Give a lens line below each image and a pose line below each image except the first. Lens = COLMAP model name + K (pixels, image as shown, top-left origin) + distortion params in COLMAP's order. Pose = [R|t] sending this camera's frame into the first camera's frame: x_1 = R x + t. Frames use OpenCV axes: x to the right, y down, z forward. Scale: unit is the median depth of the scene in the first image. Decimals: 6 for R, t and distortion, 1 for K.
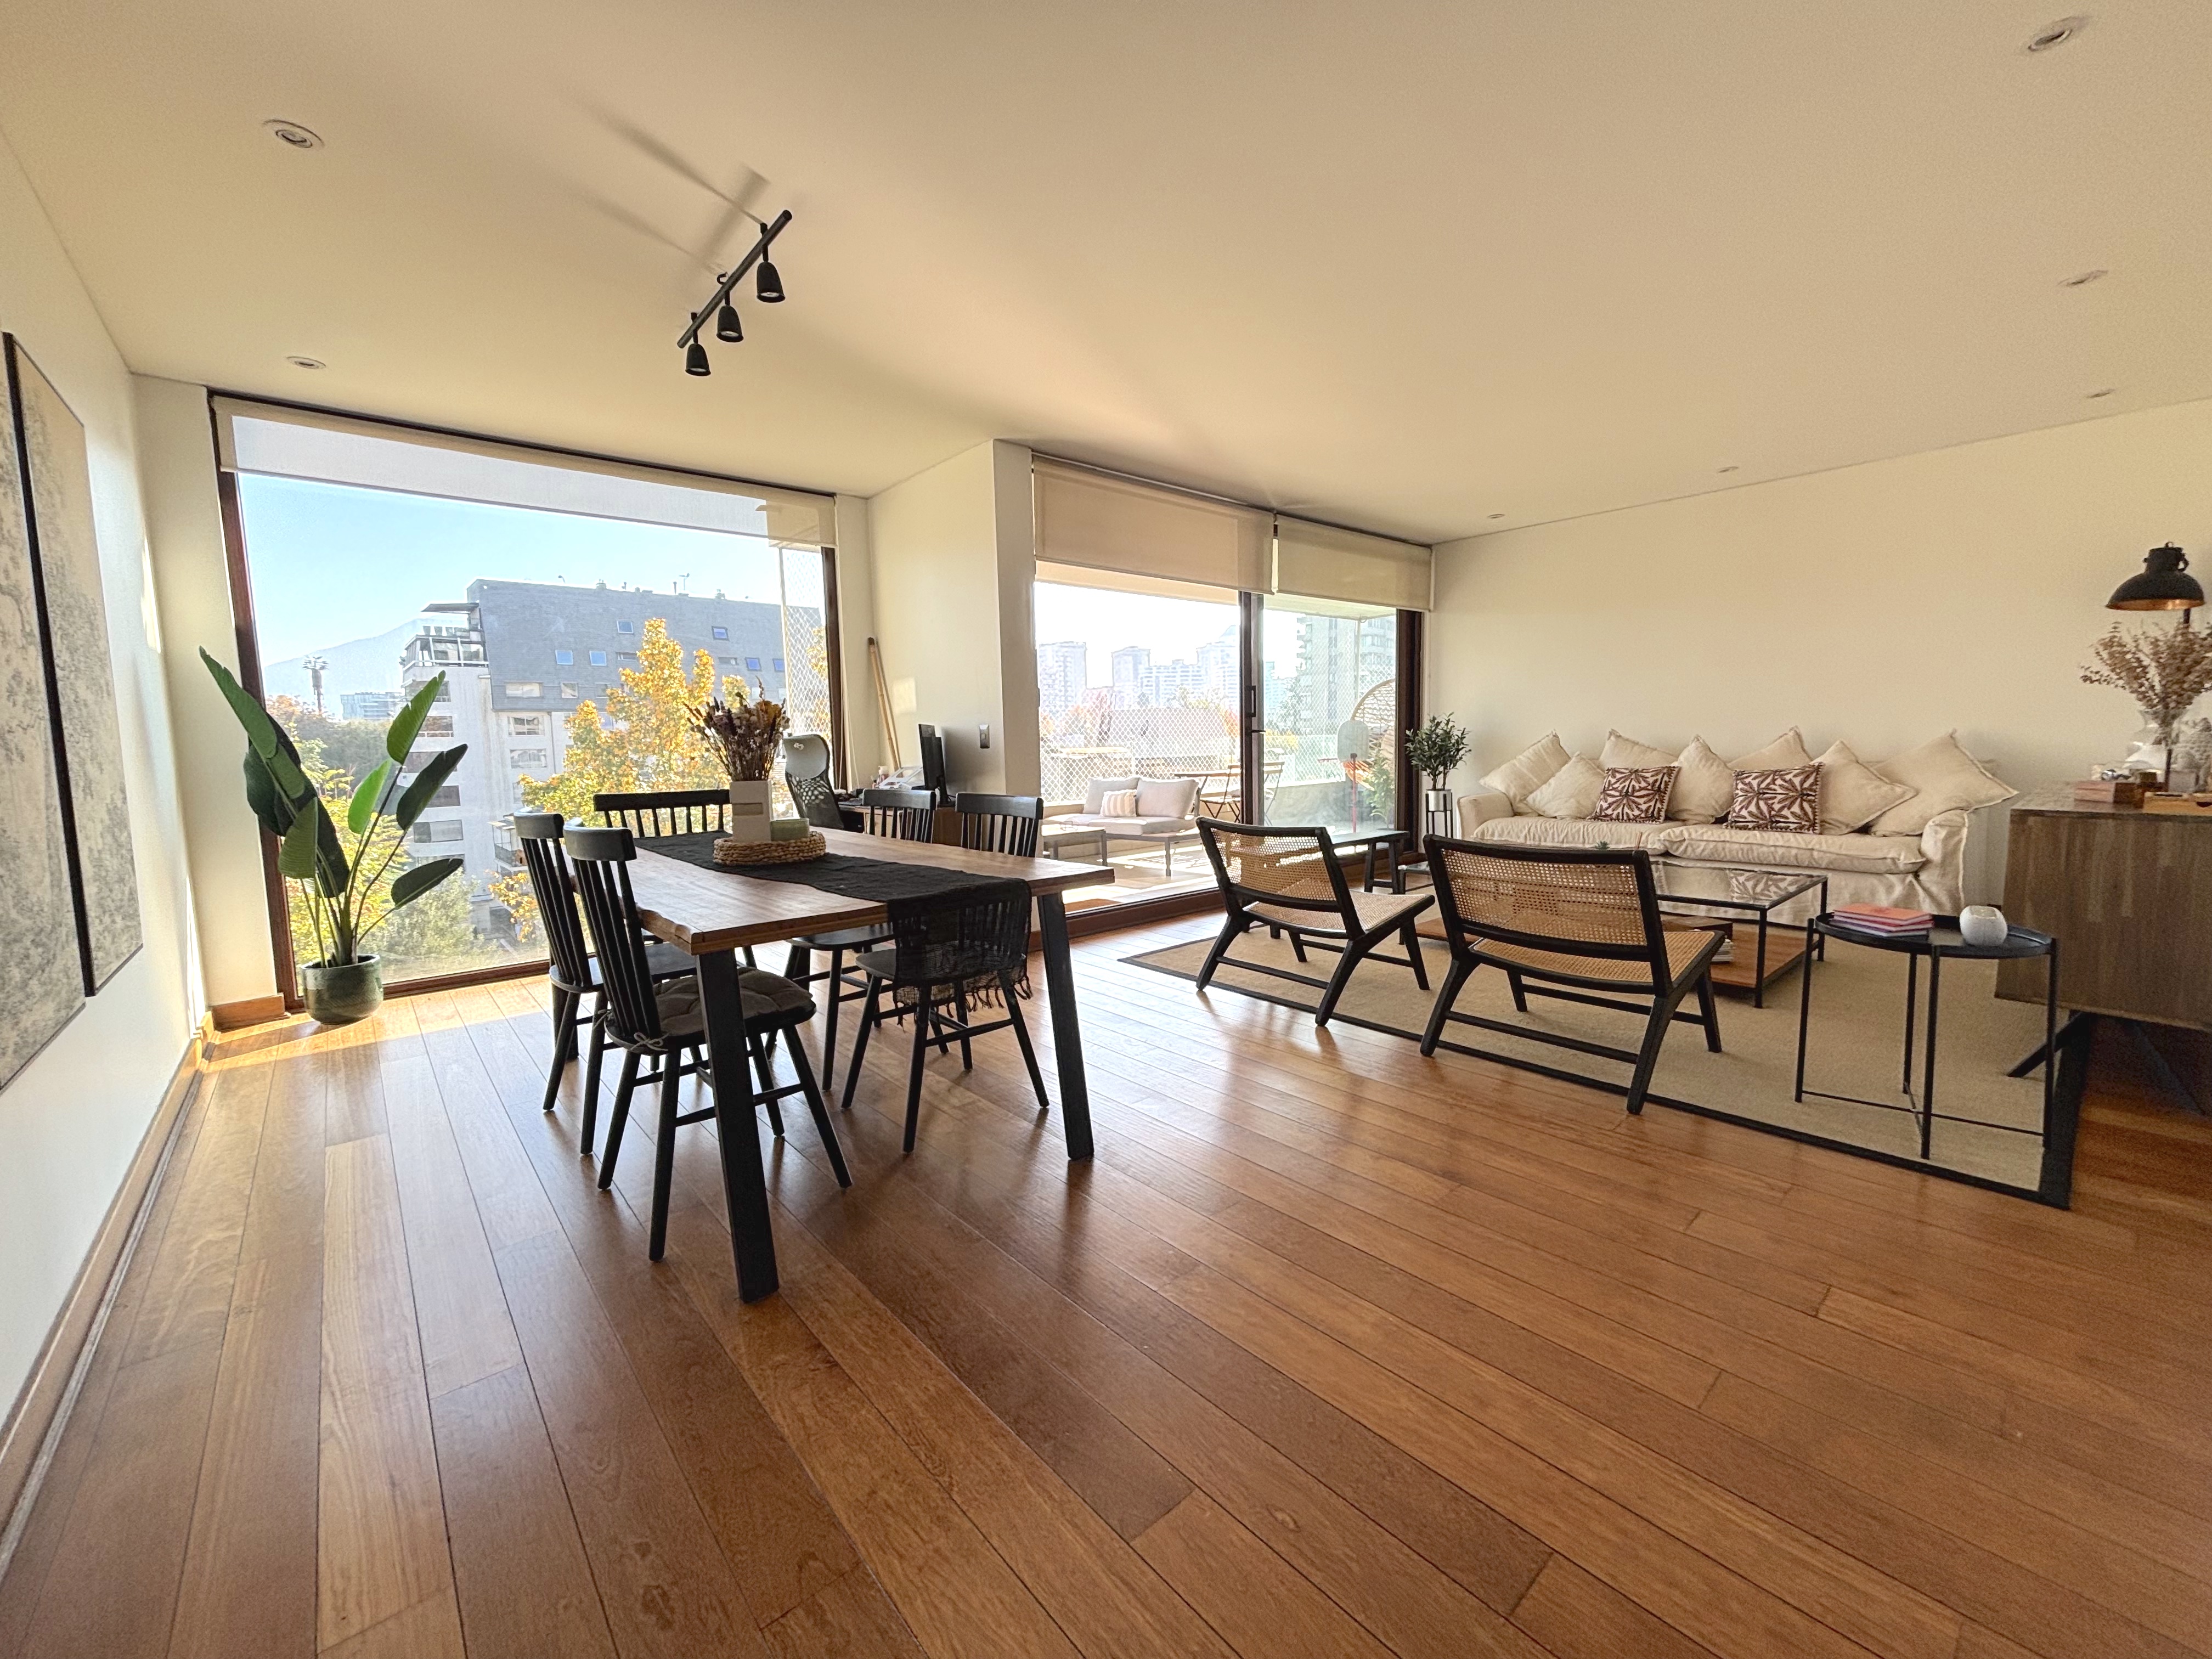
lens RADIAL K [[891.5, 0, 1107.1], [0, 891.5, 821.4], [0, 0, 1]] dist [0.002335, 0.000293]
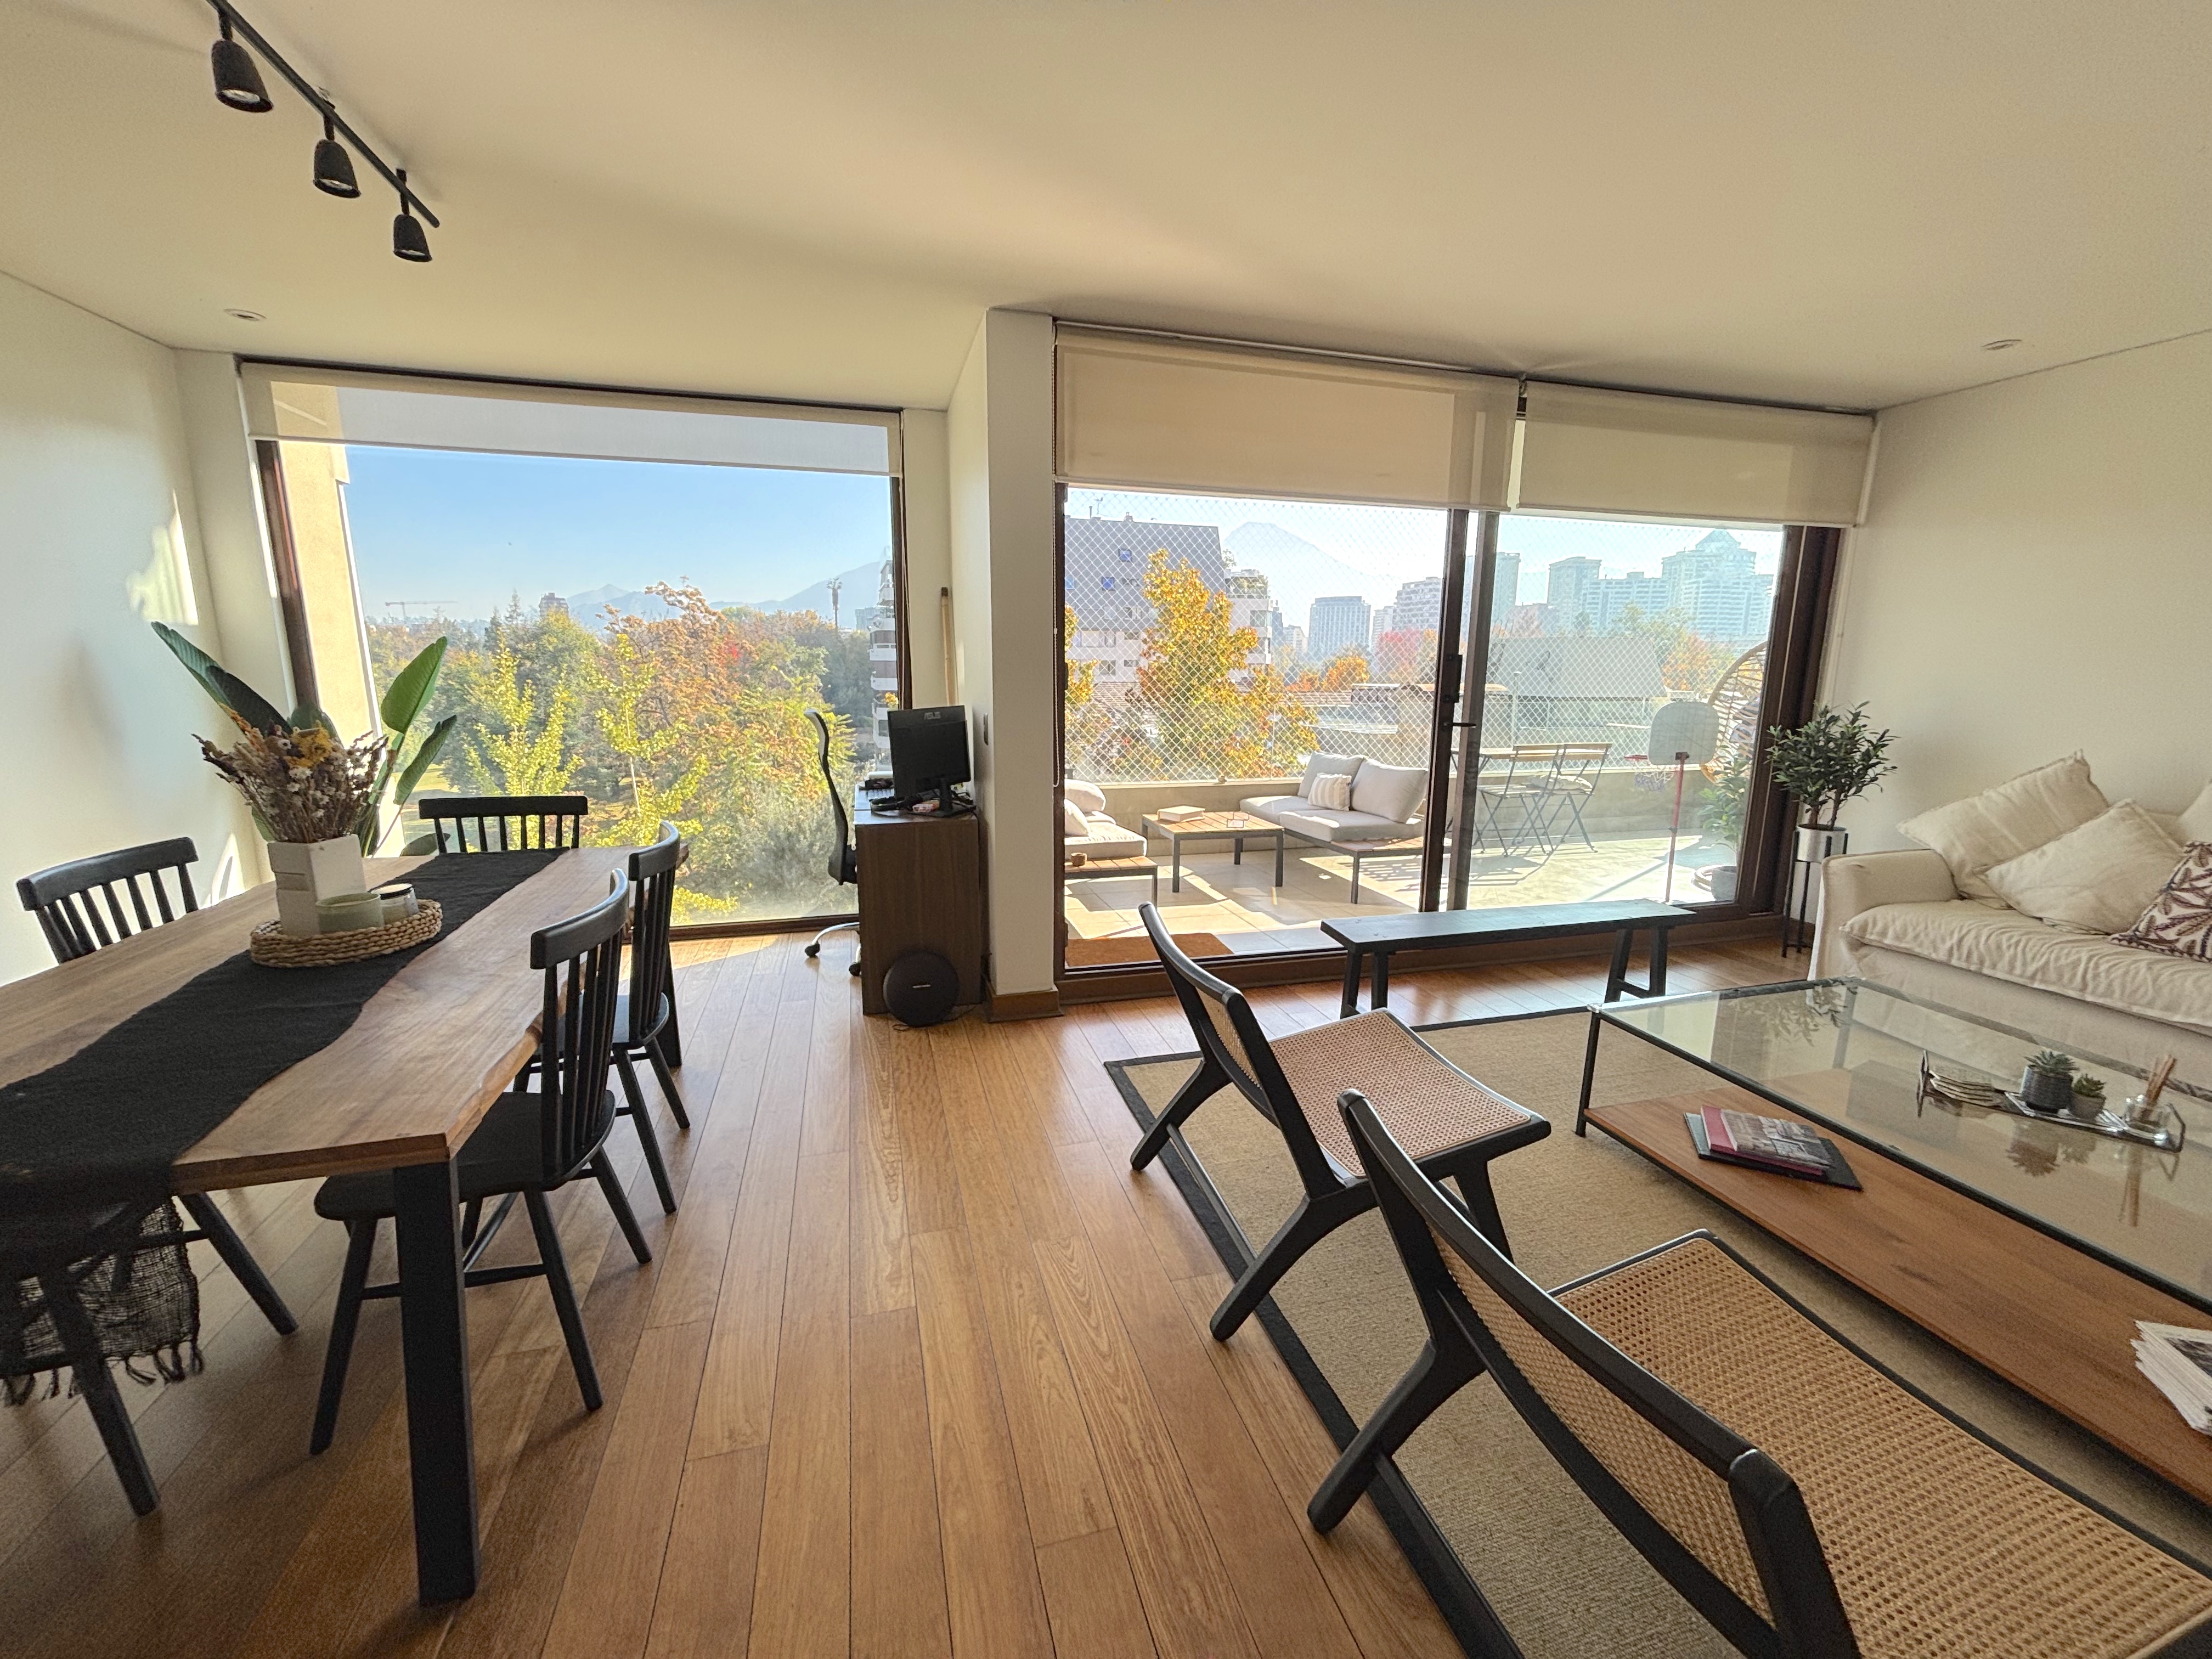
lens RADIAL K [[886.8, 0, 1100.8], [0, 886.8, 824.2], [0, 0, 1]] dist [-0.000732, -0.000256]
pose [[0.902033, 0.109164, -0.417636, 0.197191], [-0.069804, 0.991650, 0.108436, -0.075324], [0.425986, -0.068661, 0.902120, 0.265210]]
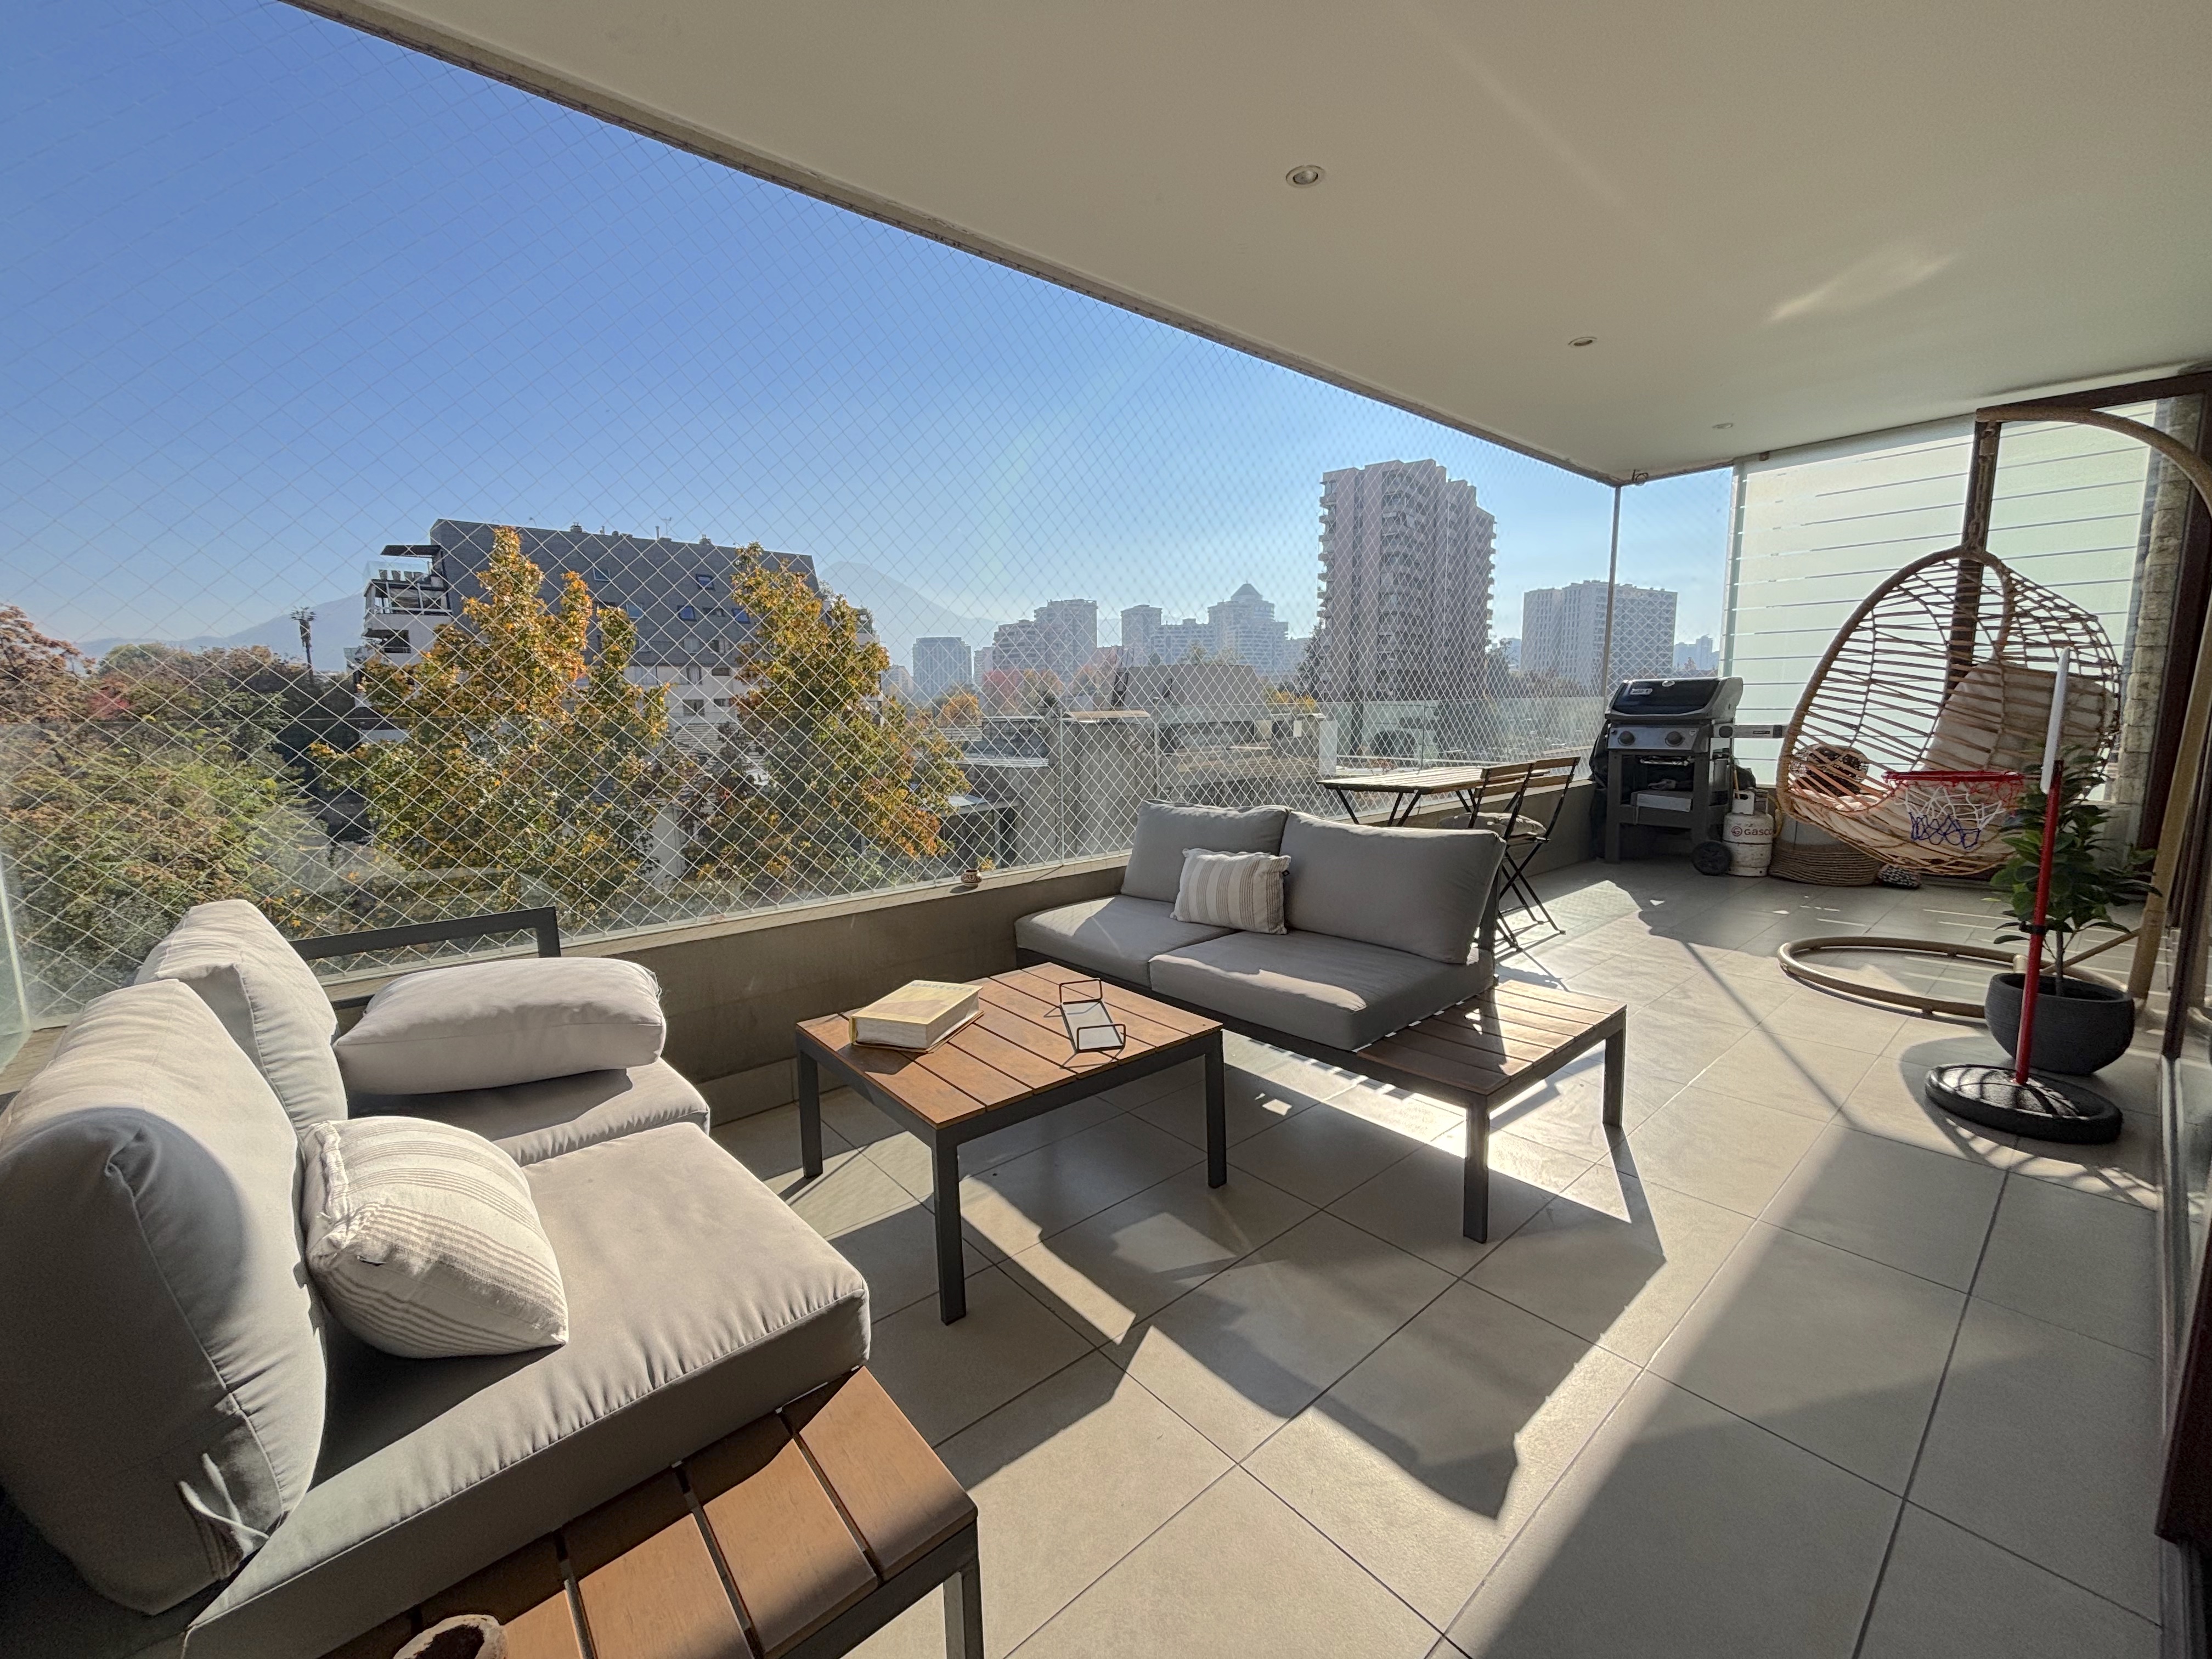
lens RADIAL K [[891.5, 0, 1107.1], [0, 891.5, 821.4], [0, 0, 1]] dist [0.002335, 0.000293]
pose [[0.999901, 0.011413, -0.008226, -0.040355], [-0.011049, 0.999017, 0.042938, -0.075237], [0.008708, -0.042843, 0.999044, 0.807779]]
